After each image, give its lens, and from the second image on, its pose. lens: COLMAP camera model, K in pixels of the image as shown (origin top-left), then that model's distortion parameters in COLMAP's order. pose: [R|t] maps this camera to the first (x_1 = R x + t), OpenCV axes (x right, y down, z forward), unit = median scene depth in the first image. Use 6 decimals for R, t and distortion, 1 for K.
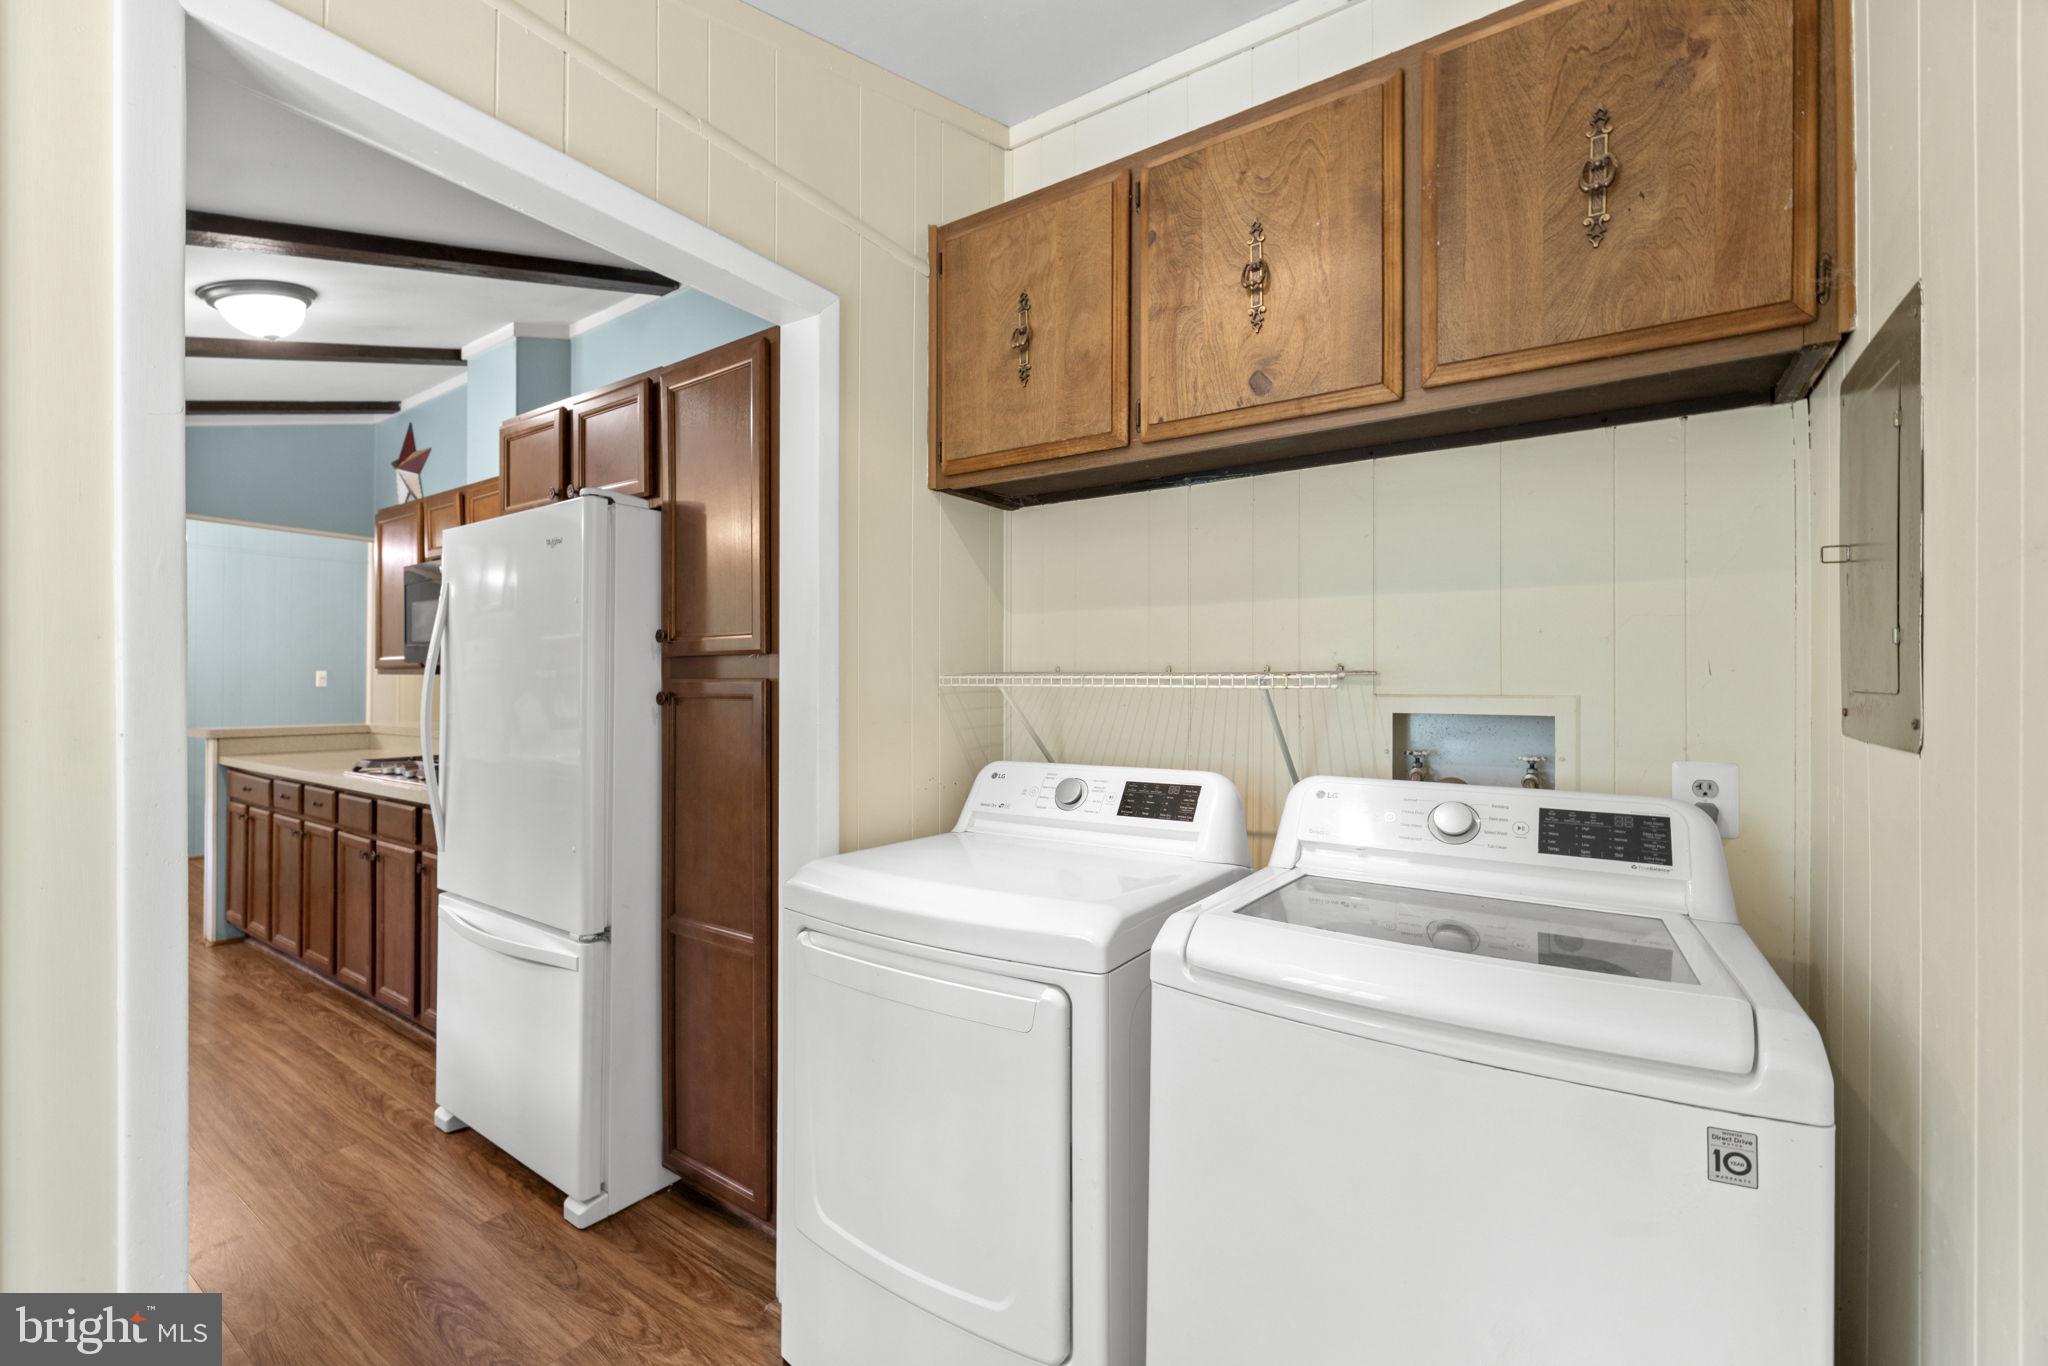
lens RADIAL K [[854.3, 0, 1026.5], [0, 854.3, 675.8], [0, 0, 1]] dist [-0.002917, -0.000228]
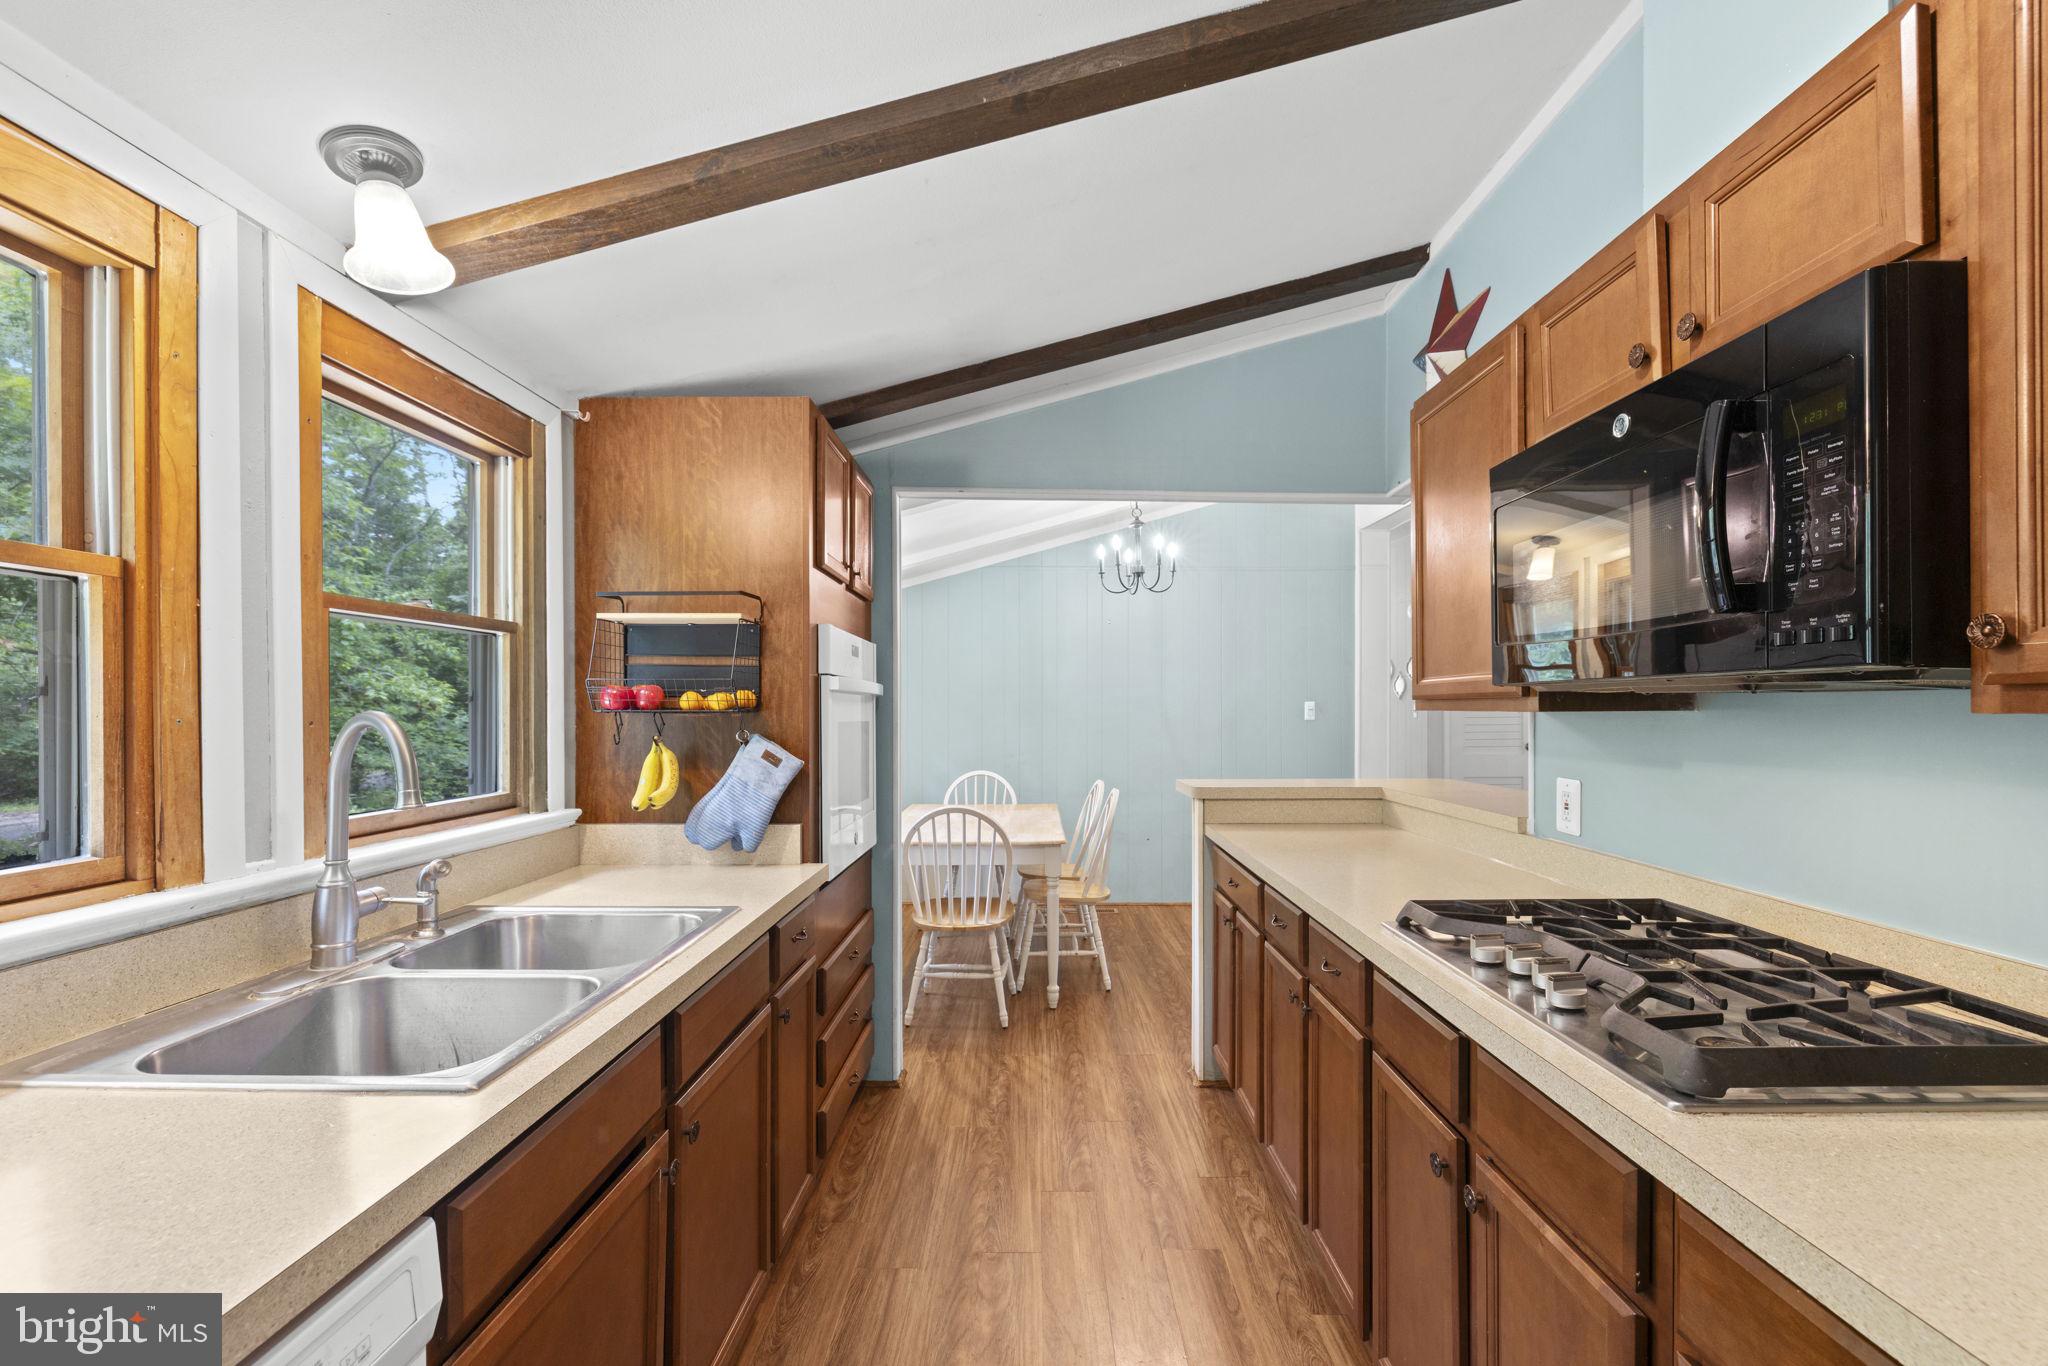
lens RADIAL K [[854.3, 0, 1027.5], [0, 854.3, 696.9], [0, 0, 1]] dist [-0.002917, -0.000228]
pose [[0.545470, -0.007421, -0.838097, -0.426090], [0.006693, 0.999967, -0.004497, -0.011037], [0.838103, -0.003157, 0.545502, 0.483491]]
